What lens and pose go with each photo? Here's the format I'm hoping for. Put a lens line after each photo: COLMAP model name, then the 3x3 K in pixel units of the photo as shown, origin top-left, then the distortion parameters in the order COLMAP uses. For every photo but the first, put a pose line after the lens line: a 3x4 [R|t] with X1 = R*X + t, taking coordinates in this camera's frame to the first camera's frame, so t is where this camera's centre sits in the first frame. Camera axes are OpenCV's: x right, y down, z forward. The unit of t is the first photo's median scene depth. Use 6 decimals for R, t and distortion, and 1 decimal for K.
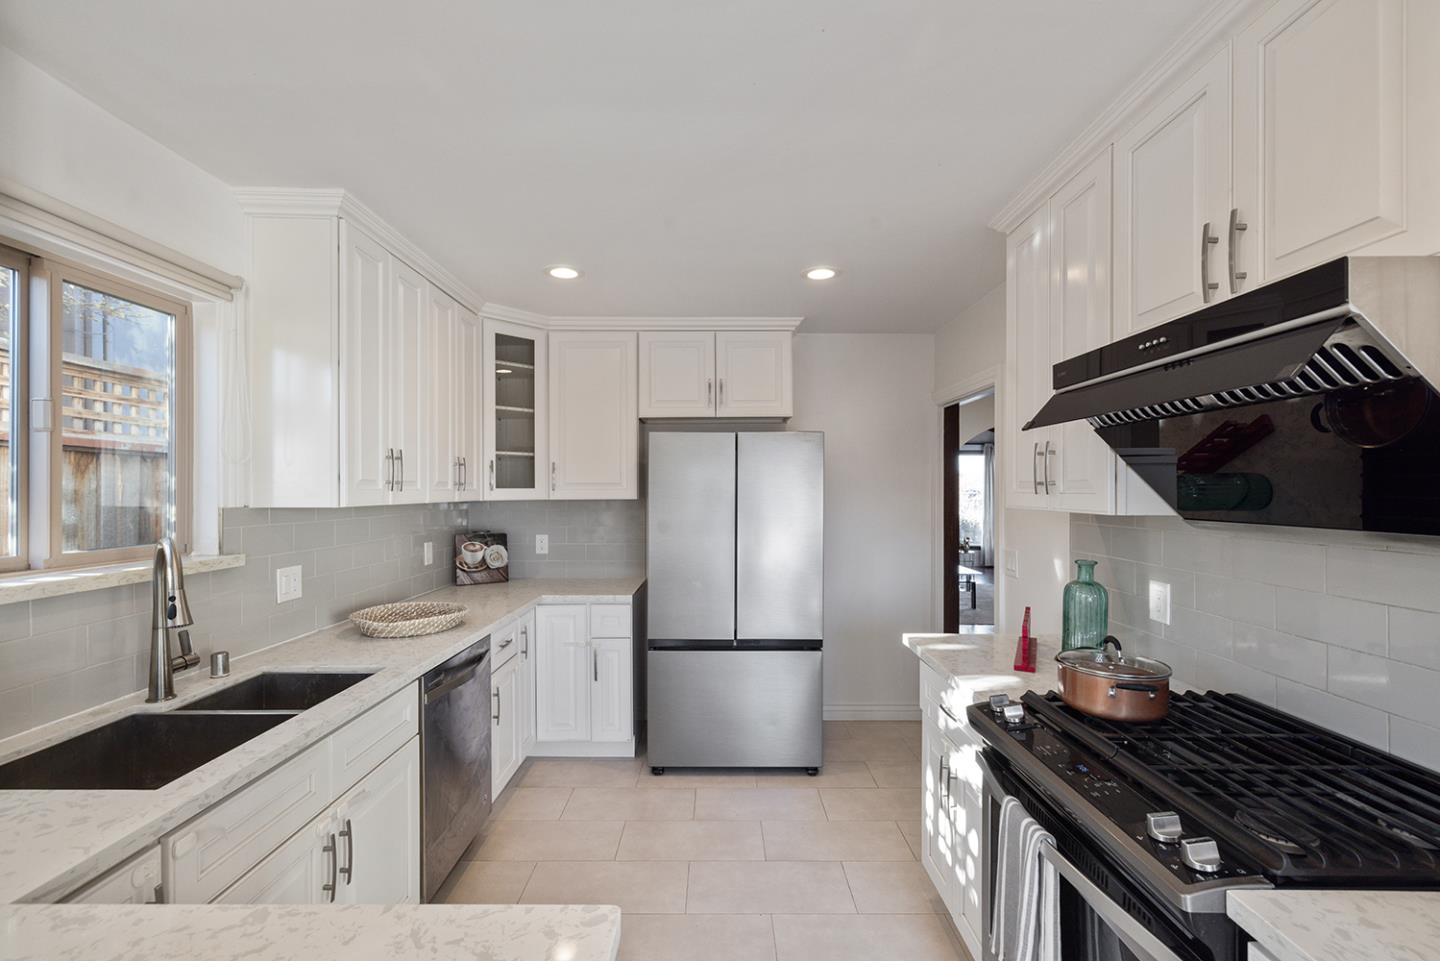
lens RADIAL K [[603.5, 0, 719.3], [0, 603.5, 488.8], [0, 0, 1]] dist [-0.003575, -0.000553]
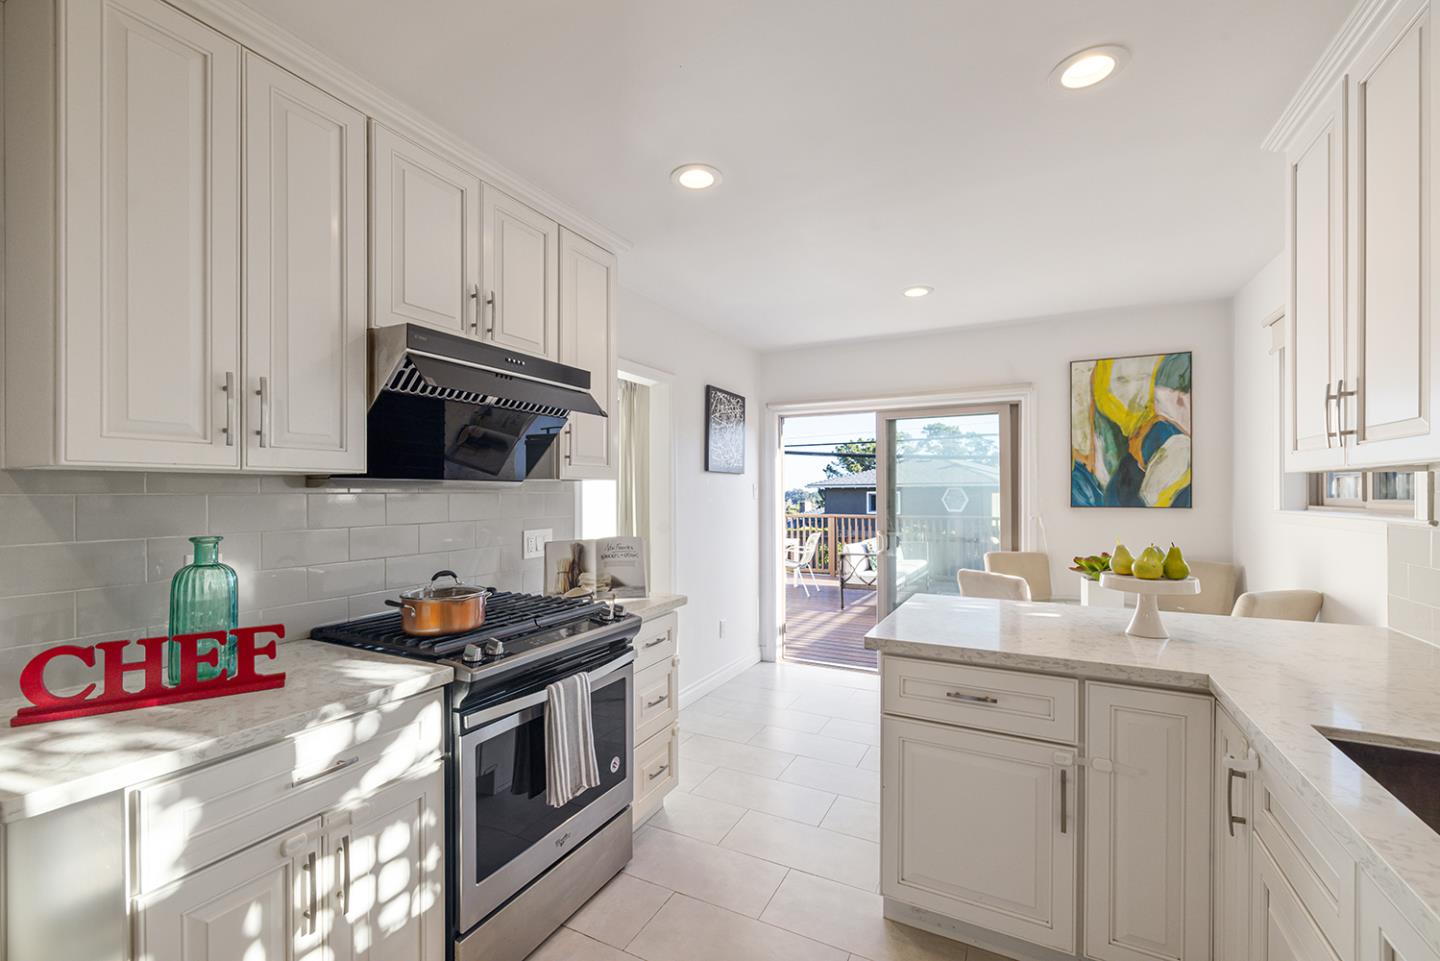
lens RADIAL K [[603.5, 0, 729.1], [0, 603.5, 492.7], [0, 0, 1]] dist [-0.003575, -0.000553]
pose [[-0.893421, 0.001547, 0.449218, -0.196792], [0.002290, 0.999997, 0.001110, 0.041480], [-0.449215, 0.002020, -0.893421, 0.879086]]
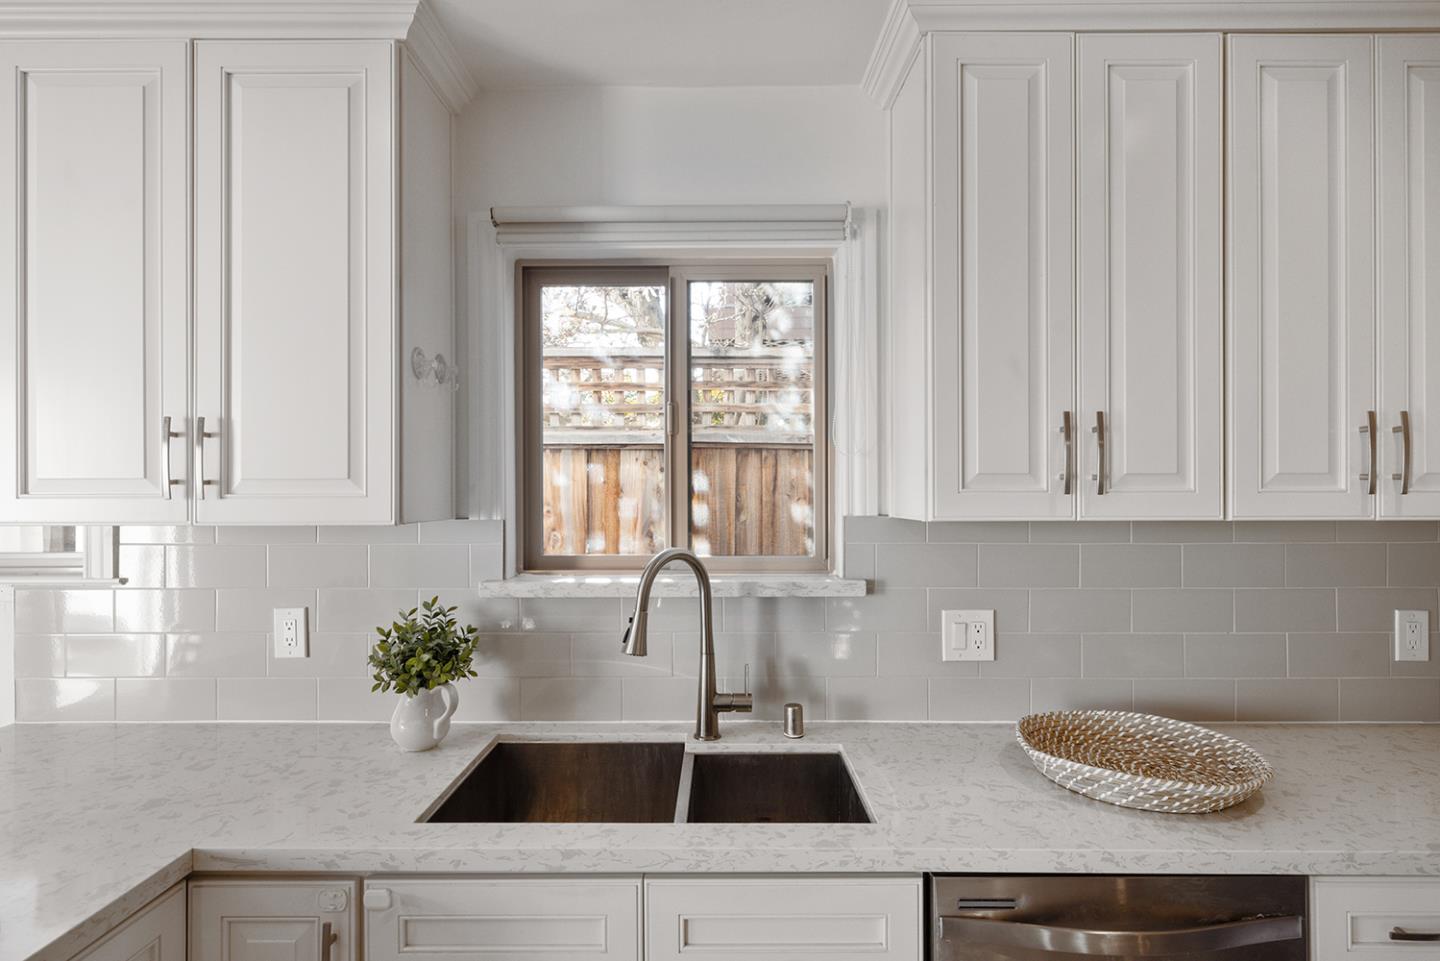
lens RADIAL K [[740.5, 0, 719.4], [0, 740.5, 495.9], [0, 0, 1]] dist [-0.001353, 0.000475]
pose [[-0.000440, 0.002357, -0.999997, 0.068309], [0.003981, 0.999989, 0.002355, 0.001998], [0.999992, -0.003980, -0.000449, 0.552174]]
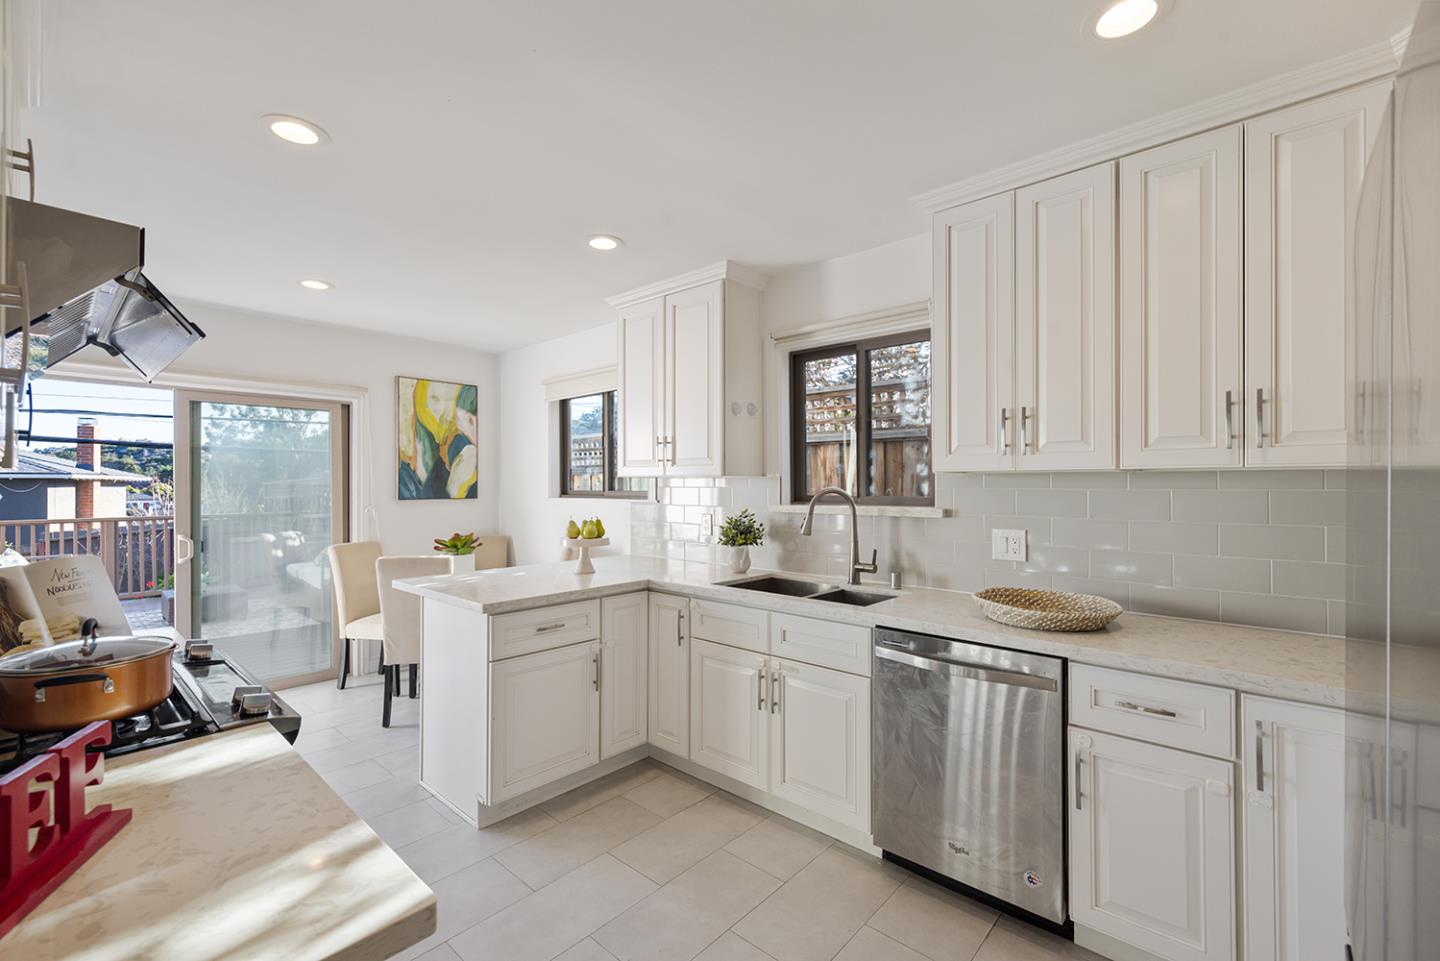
lens RADIAL K [[603.5, 0, 706.9], [0, 603.5, 483.7], [0, 0, 1]] dist [-0.003575, -0.000553]
pose [[-0.672986, -0.000563, -0.739655, 0.331232], [0.000079, 1.000000, -0.000832, 0.036369], [0.739655, -0.000618, -0.672986, 0.994803]]
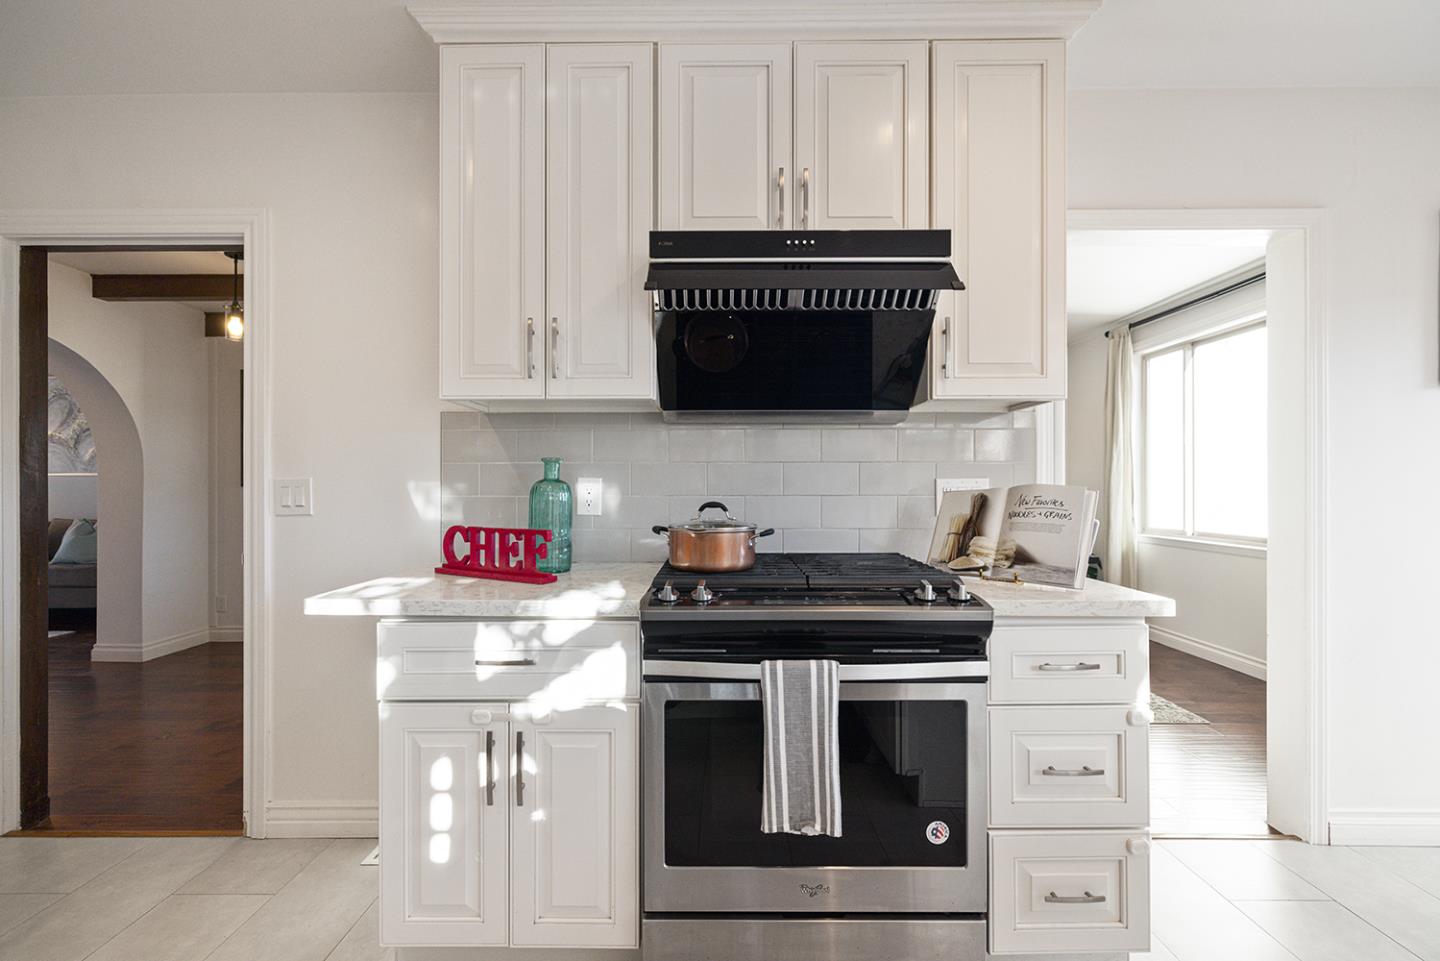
lens RADIAL K [[603.5, 0, 714.3], [0, 603.5, 484.7], [0, 0, 1]] dist [-0.003575, -0.000553]
pose [[0.011745, -0.000914, 0.999931, -0.206310], [0.002271, 0.999997, 0.000887, 0.102018], [-0.999928, 0.002260, 0.011747, 0.473572]]
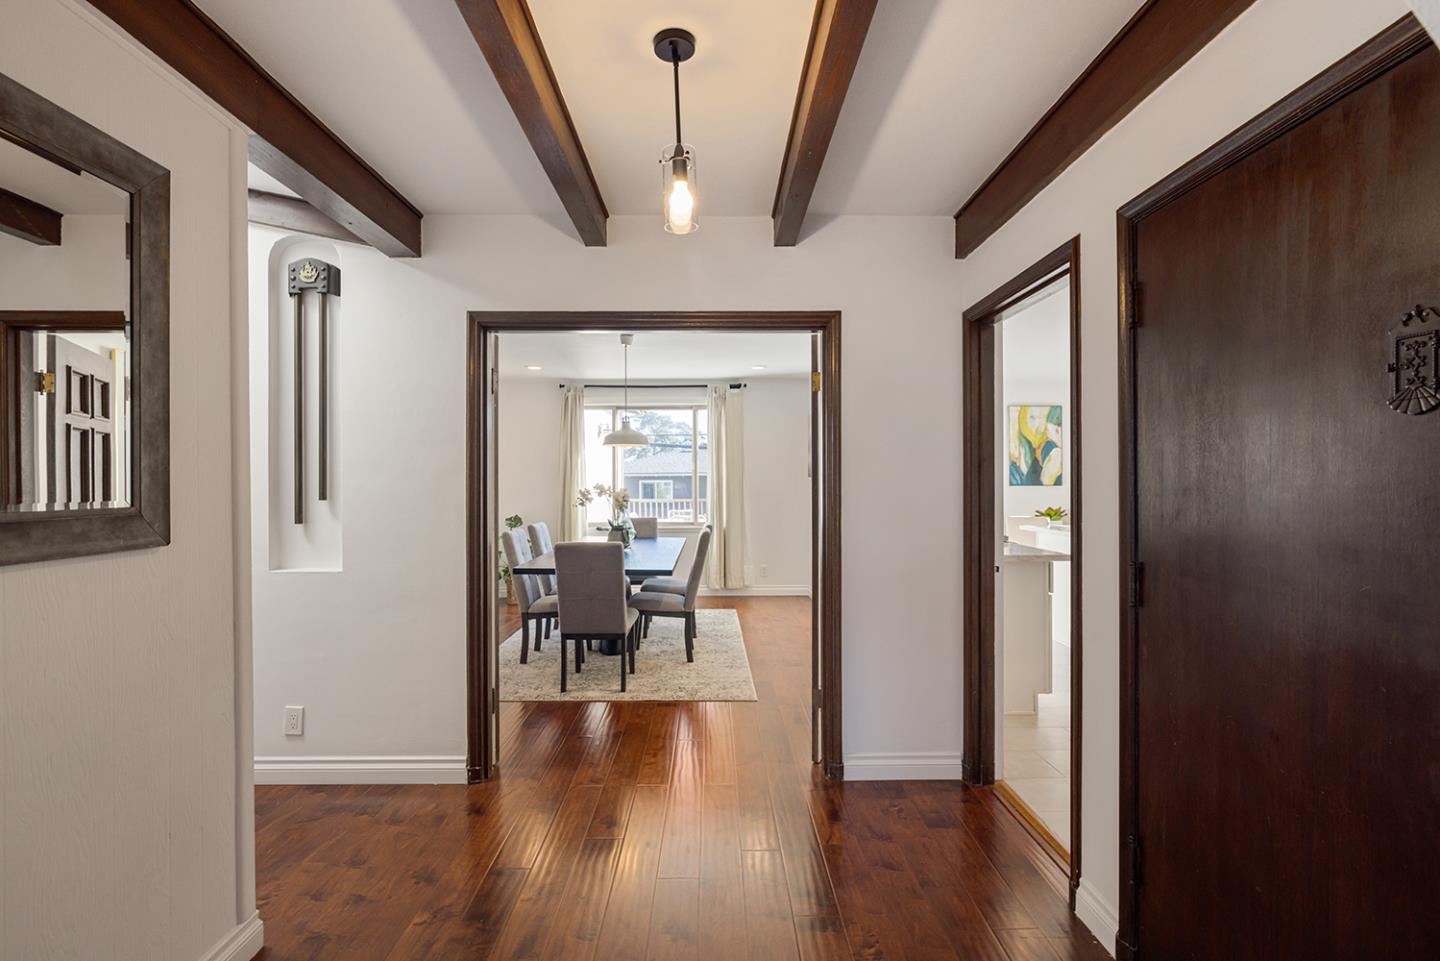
lens RADIAL K [[603.5, 0, 745.0], [0, 603.5, 479.7], [0, 0, 1]] dist [-0.003575, -0.000553]
pose [[-0.999996, 0.001654, -0.002497, 0.772166], [0.001655, 0.999999, -0.000476, 0.051893], [0.002496, -0.000480, -0.999997, 1.758932]]
